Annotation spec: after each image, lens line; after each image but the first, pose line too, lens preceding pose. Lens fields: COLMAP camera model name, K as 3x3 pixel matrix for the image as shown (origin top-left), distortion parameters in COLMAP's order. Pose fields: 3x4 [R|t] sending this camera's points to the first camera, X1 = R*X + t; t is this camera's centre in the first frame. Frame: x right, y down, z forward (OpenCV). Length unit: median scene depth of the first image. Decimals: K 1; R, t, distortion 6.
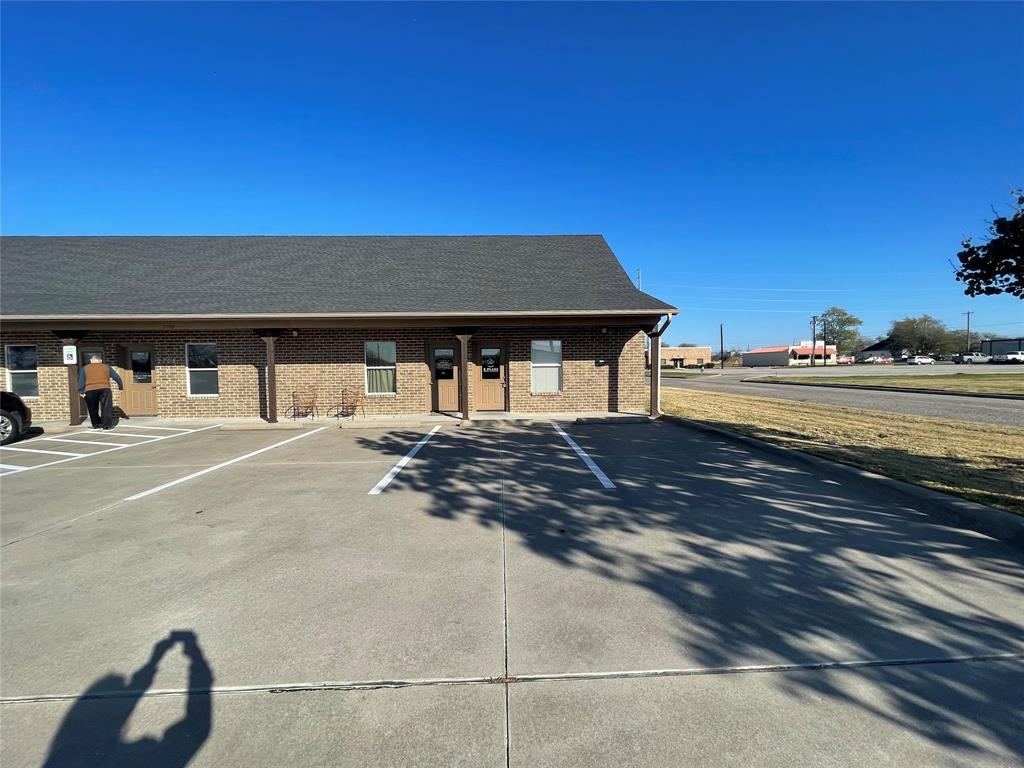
lens RADIAL K [[412.7, 0, 513.0], [0, 412.7, 383.8], [0, 0, 1]] dist [-0.002257, -0.000490]
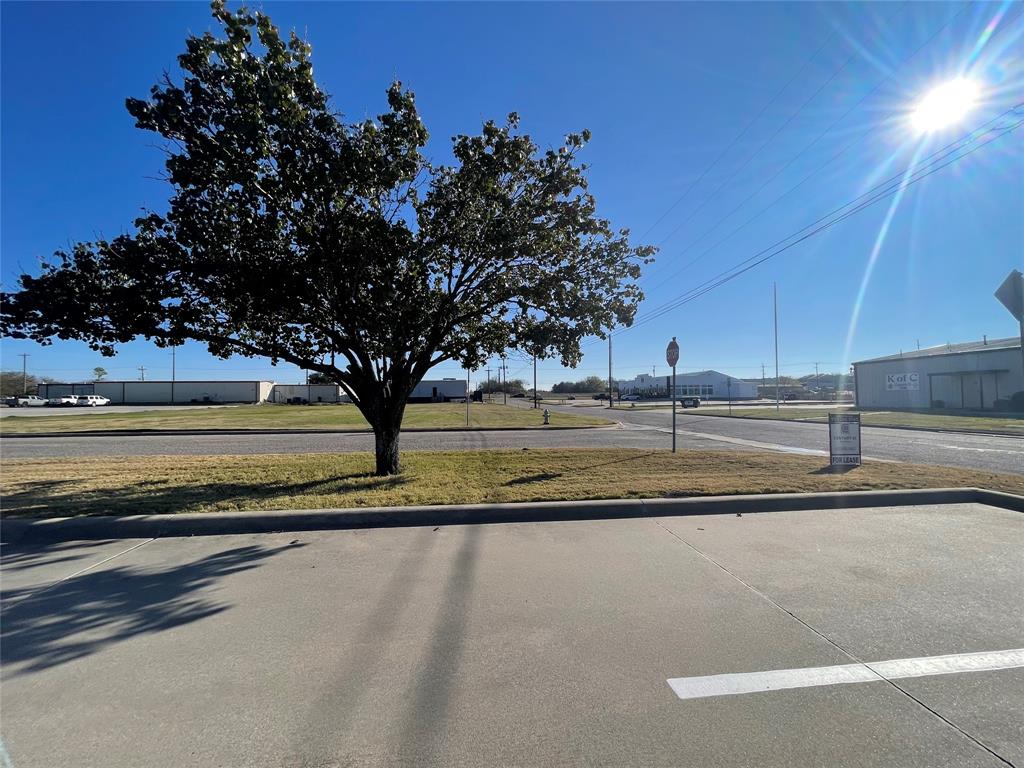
lens RADIAL K [[412.7, 0, 513.0], [0, 412.7, 383.8], [0, 0, 1]] dist [-0.002257, -0.000490]
pose [[-0.133873, 0.052987, 0.989581, -0.108647], [0.051938, 0.997572, -0.046389, 0.025227], [-0.989636, 0.045187, -0.136300, -0.151957]]
